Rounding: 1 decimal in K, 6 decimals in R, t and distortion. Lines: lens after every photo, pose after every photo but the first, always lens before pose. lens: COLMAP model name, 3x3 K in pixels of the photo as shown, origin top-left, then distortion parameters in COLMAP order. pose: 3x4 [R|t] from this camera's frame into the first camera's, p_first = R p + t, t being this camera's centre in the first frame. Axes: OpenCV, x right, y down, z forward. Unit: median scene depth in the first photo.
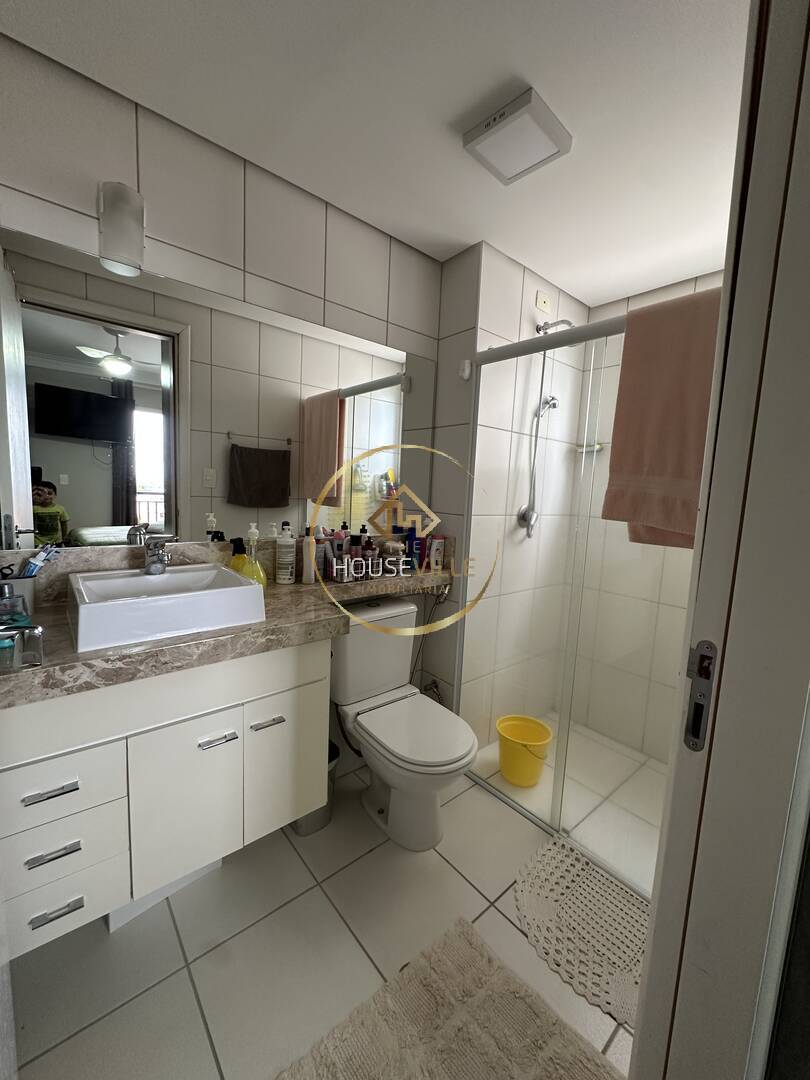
lens RADIAL K [[431.7, 0, 406.6], [0, 431.7, 536.5], [0, 0, 1]] dist [-0.004137, 0.000885]
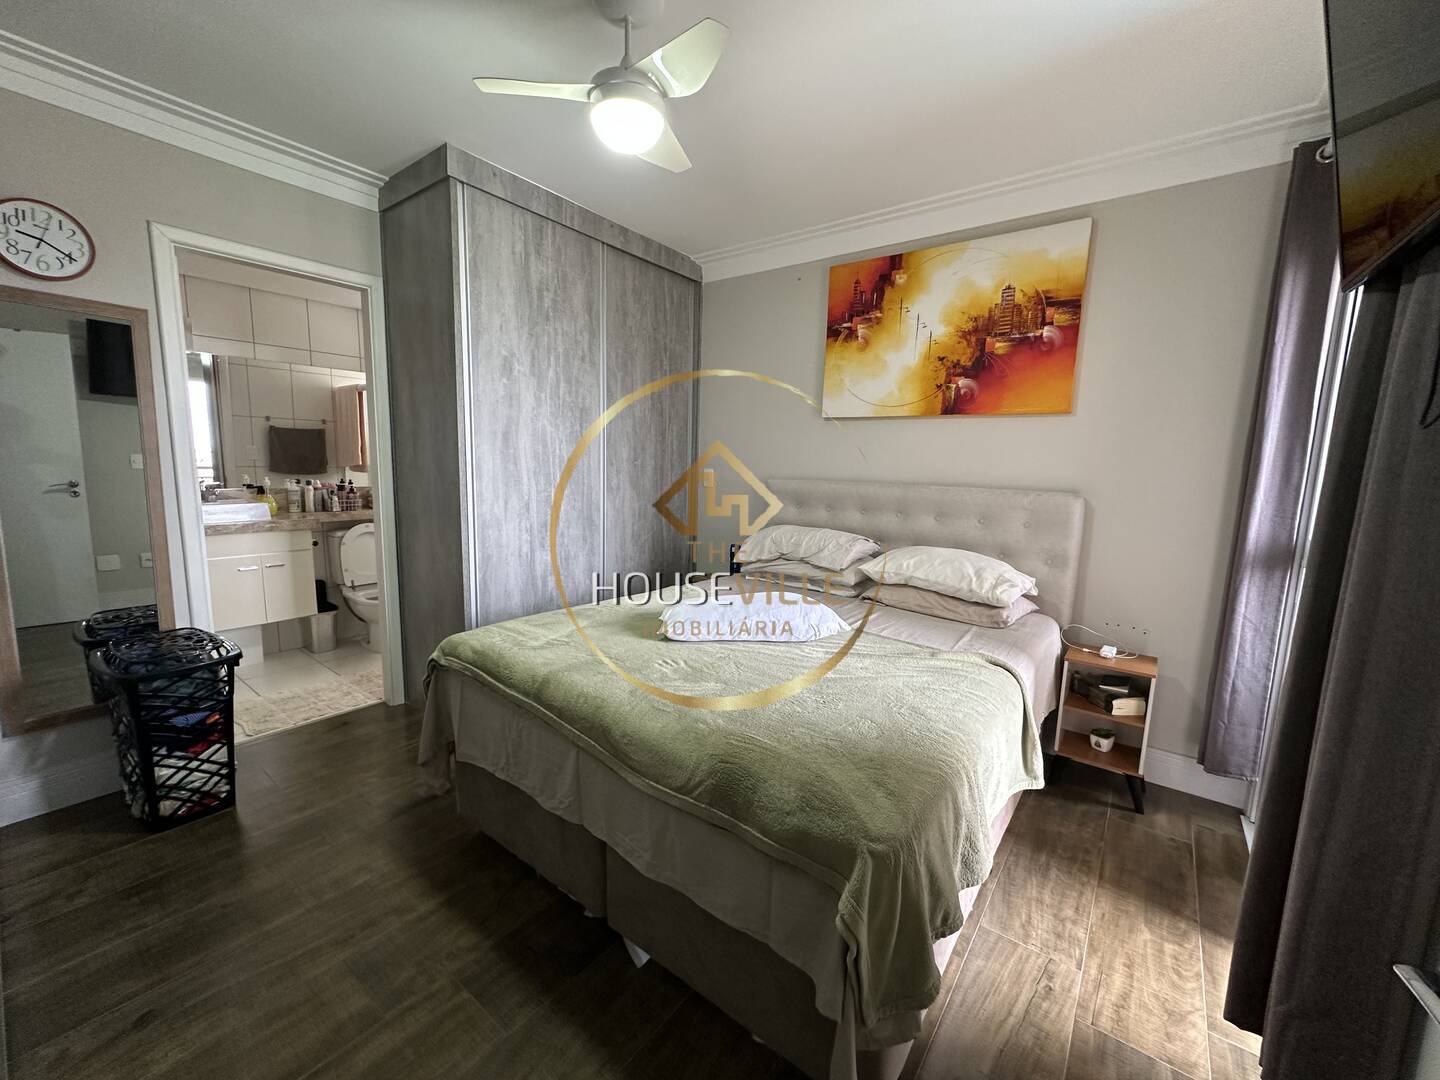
lens RADIAL K [[581.7, 0, 719.1], [0, 581.7, 539.9], [0, 0, 1]] dist [-0.002407, 0.000014]
pose [[0.978371, -0.049985, 0.200726, 0.553819], [0.042880, 0.998295, 0.039595, 0.118182], [-0.202363, -0.030132, 0.978847, -1.003156]]
